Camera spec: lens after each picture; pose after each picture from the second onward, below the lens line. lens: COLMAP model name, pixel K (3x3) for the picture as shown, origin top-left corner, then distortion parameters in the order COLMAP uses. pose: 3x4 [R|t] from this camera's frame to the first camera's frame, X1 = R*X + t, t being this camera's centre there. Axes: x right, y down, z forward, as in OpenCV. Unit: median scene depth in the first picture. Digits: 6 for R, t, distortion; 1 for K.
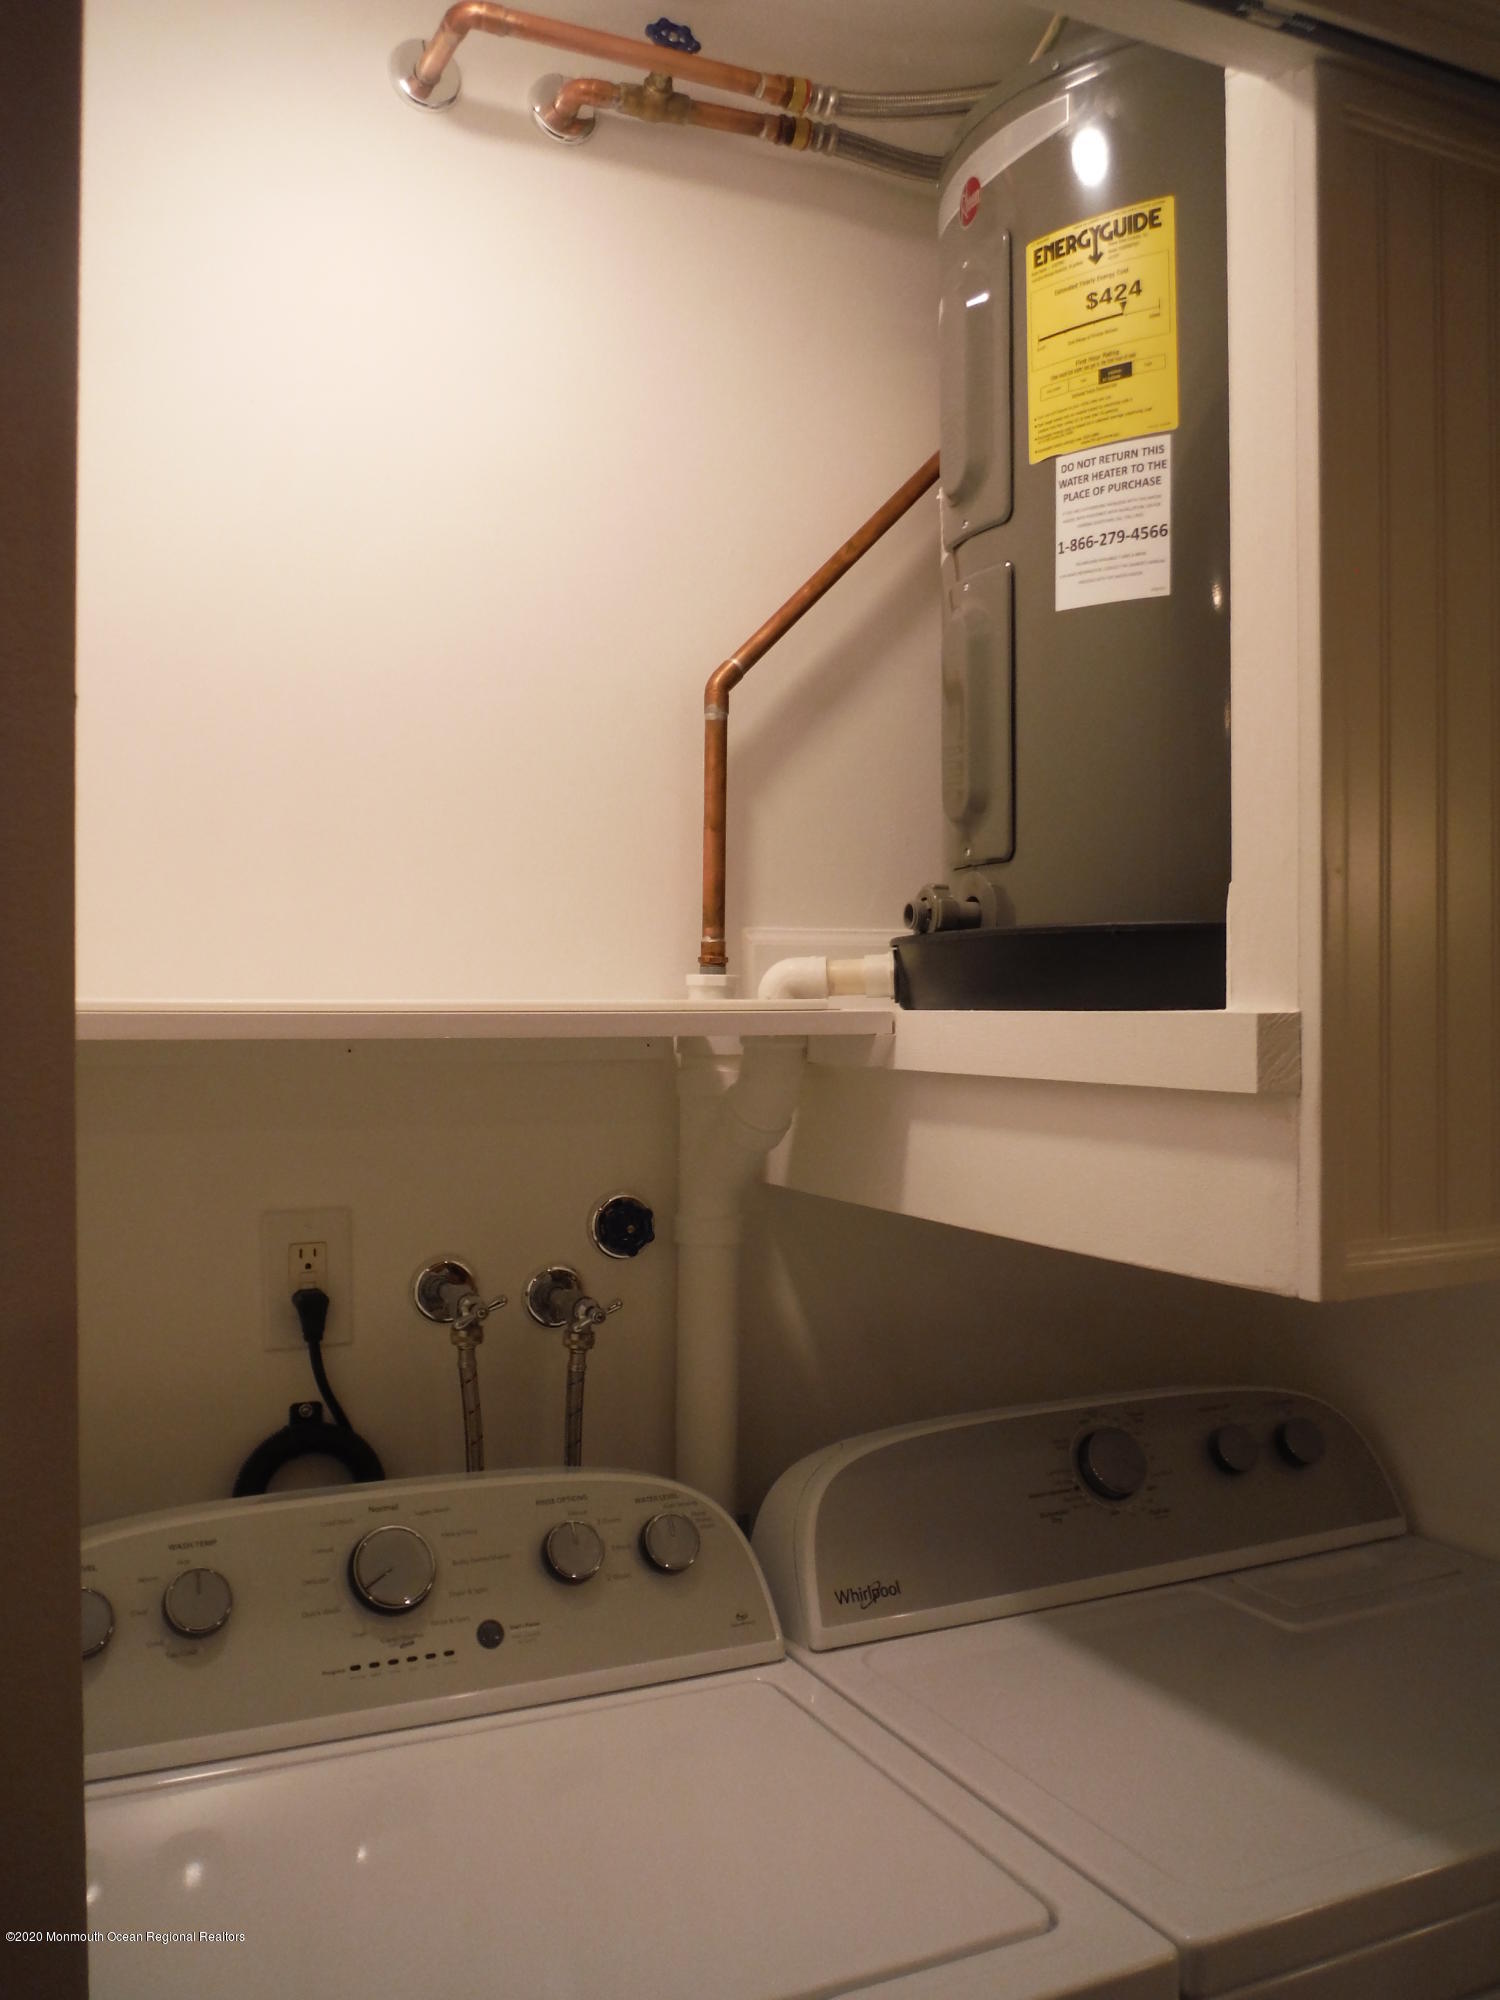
lens RADIAL K [[1661.4, 0, 755.2], [0, 1661.4, 1012.7], [0, 0, 1]] dist [-0.073025, -0.001268]
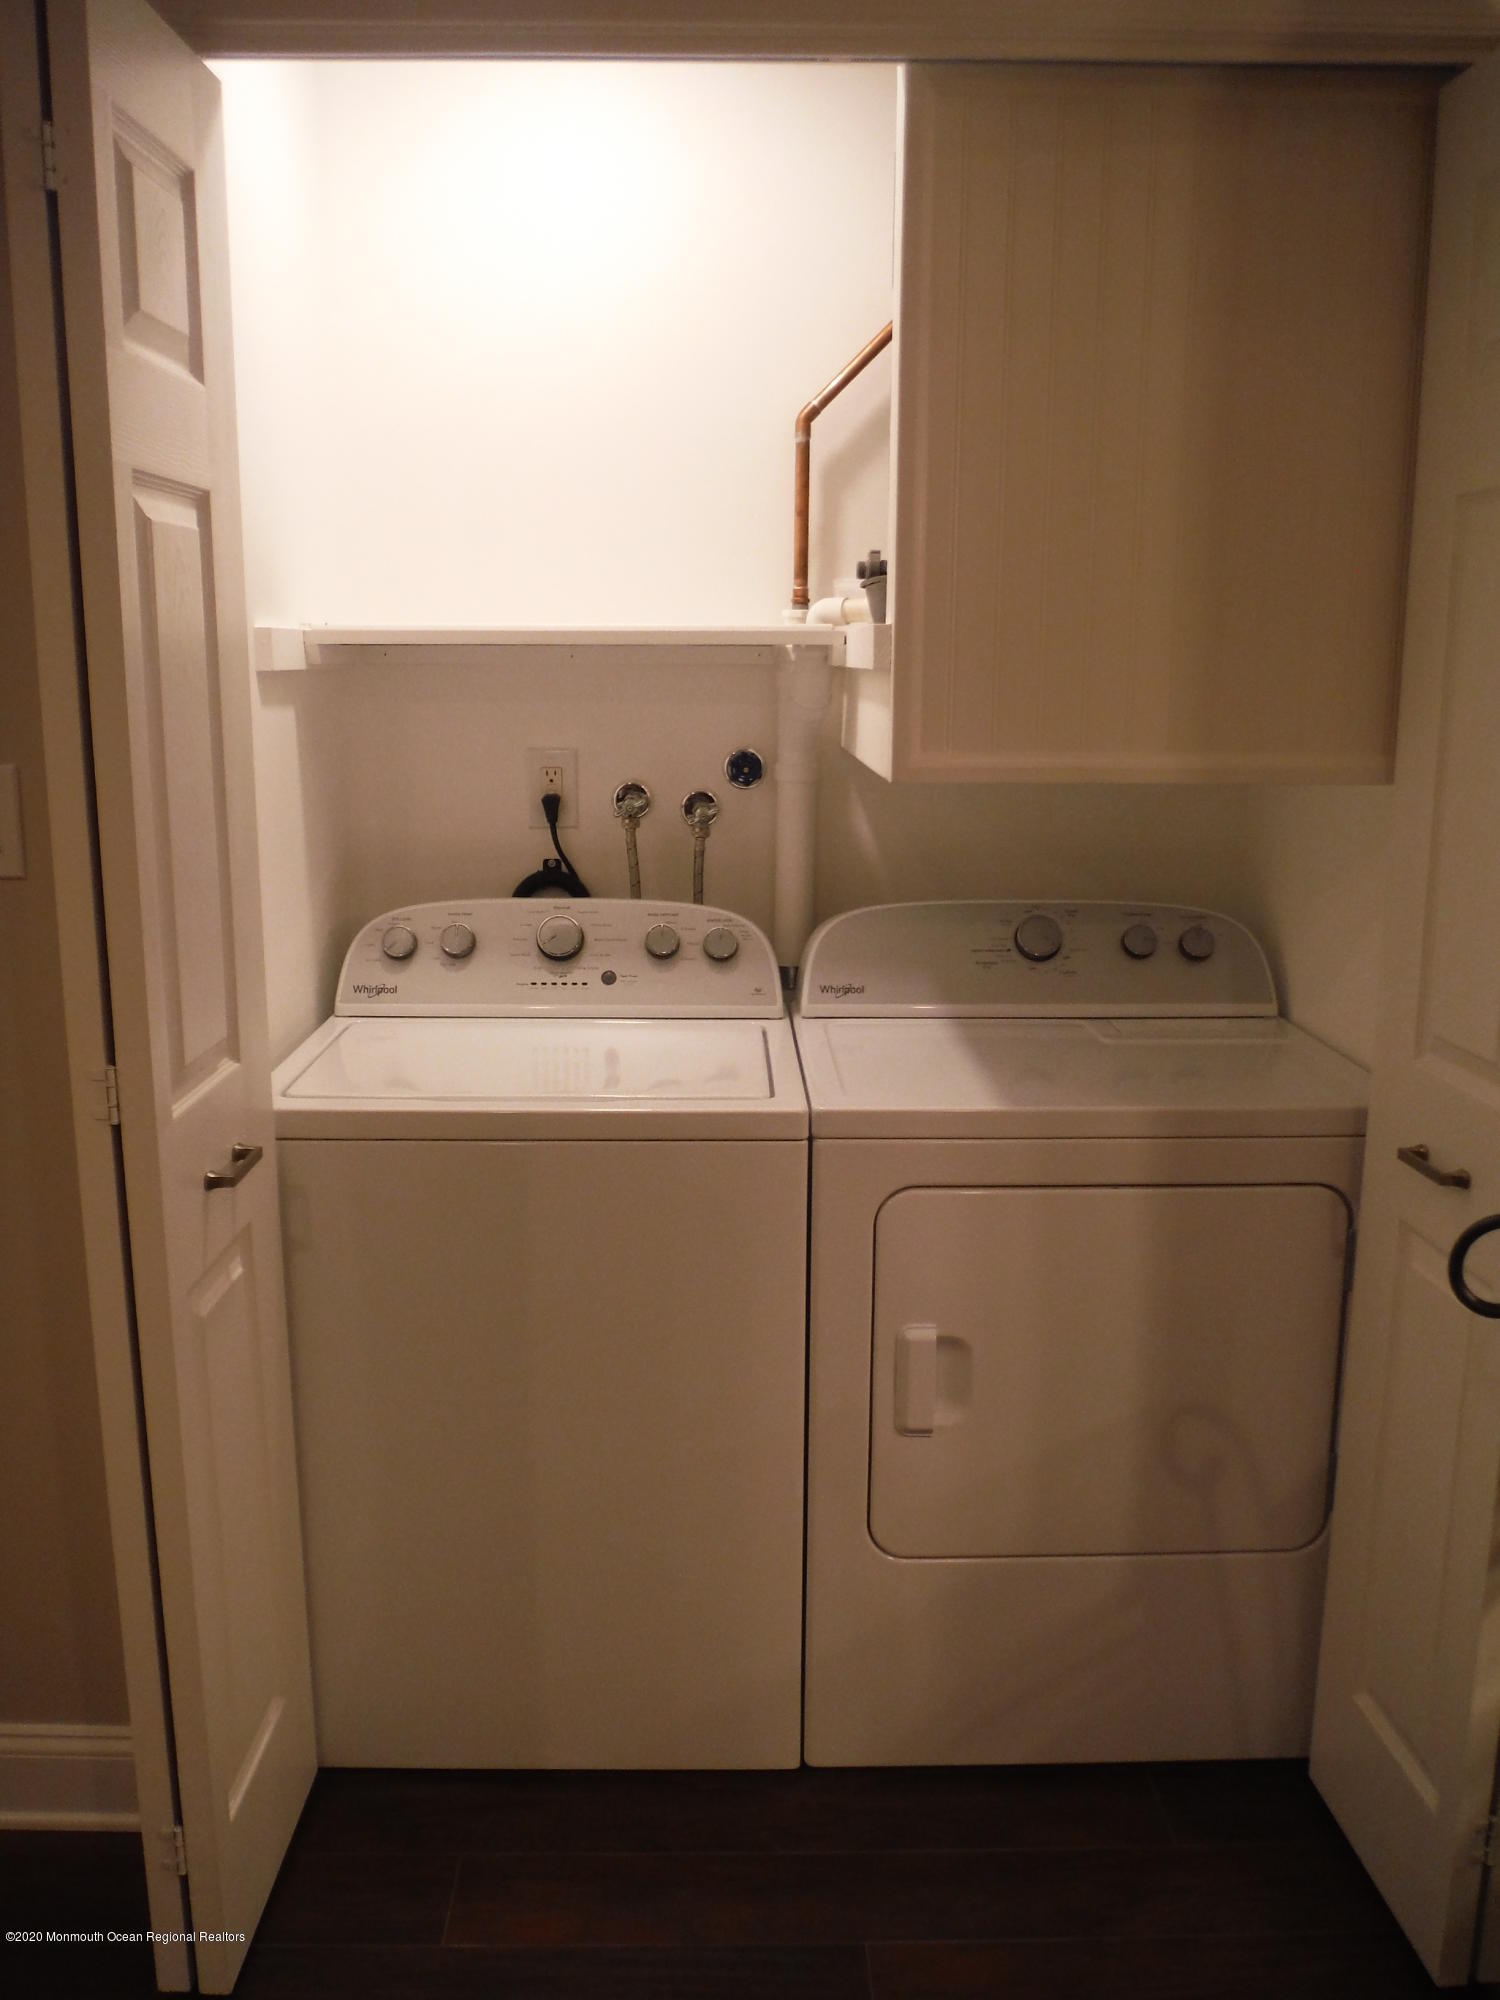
lens RADIAL K [[1661.4, 0, 742.5], [0, 1661.4, 994.7], [0, 0, 1]] dist [-0.073025, -0.001268]
pose [[0.910826, 0.086218, -0.403687, 0.633179], [-0.005573, 0.980424, 0.196821, 0.028101], [0.412754, -0.177020, 0.893475, -0.521648]]
